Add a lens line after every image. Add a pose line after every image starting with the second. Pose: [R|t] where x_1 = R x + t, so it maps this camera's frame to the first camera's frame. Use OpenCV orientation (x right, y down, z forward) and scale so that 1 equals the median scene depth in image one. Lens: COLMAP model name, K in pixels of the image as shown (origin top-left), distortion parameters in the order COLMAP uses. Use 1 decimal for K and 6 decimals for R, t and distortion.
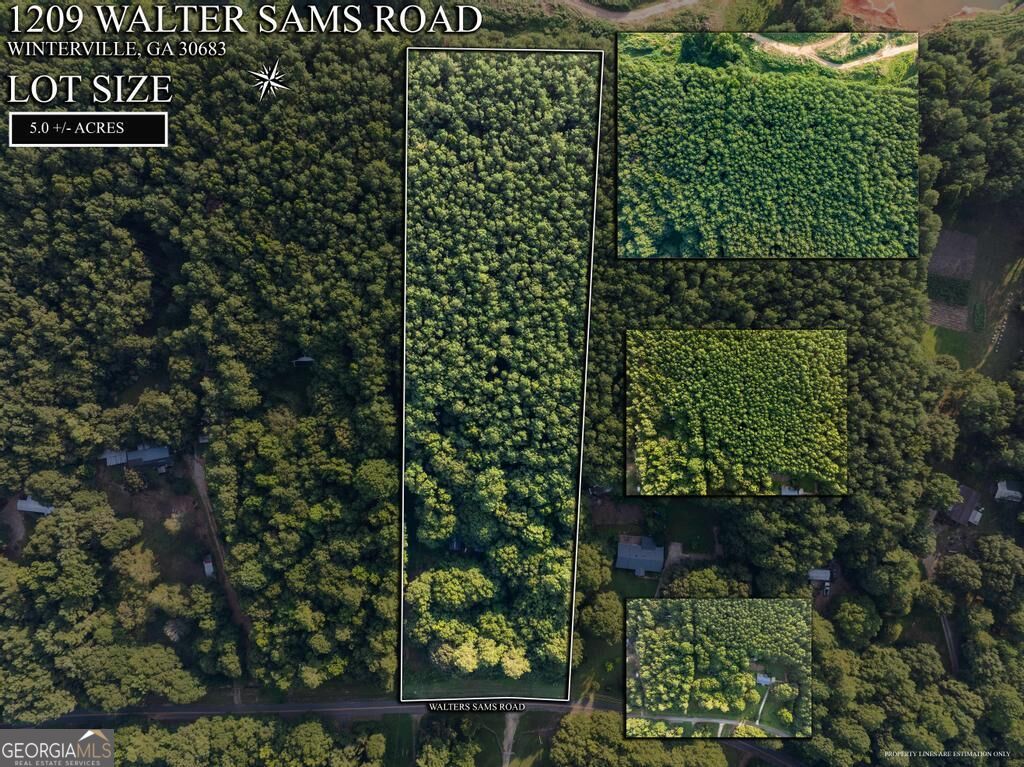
lens RADIAL K [[720.8, 0, 512.0], [0, 720.8, 383.5], [0, 0, 1]] dist [-0.002541, -0.030244]
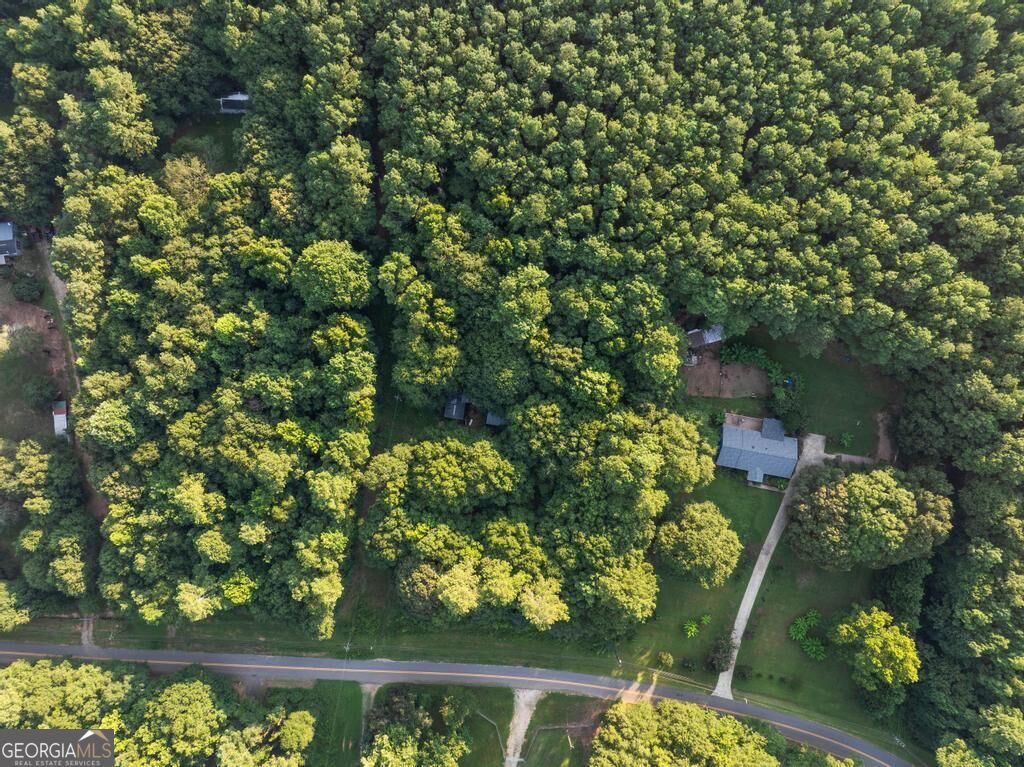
lens RADIAL K [[717.5, 0, 512.0], [0, 717.5, 383.5], [0, 0, 1]] dist [-0.026631, 0.006398]
pose [[0.997014, 0.077030, -0.005466, -0.030602], [-0.077112, 0.996879, -0.016884, 0.220953], [0.004148, 0.017255, 0.999843, 0.417332]]
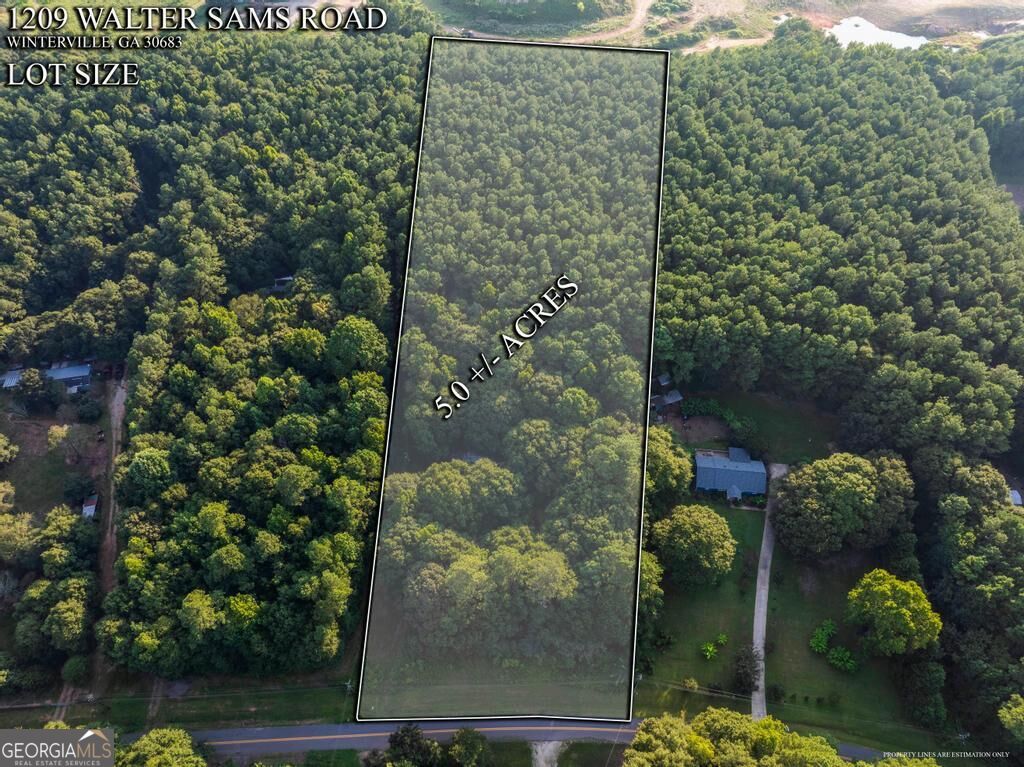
lens RADIAL K [[720.8, 0, 512.0], [0, 720.8, 383.5], [0, 0, 1]] dist [-0.002541, -0.030244]
pose [[0.999962, 0.004954, -0.007104, -0.023522], [-0.008195, 0.806462, -0.591229, 0.602733], [0.002800, 0.591265, 0.806473, 0.426679]]
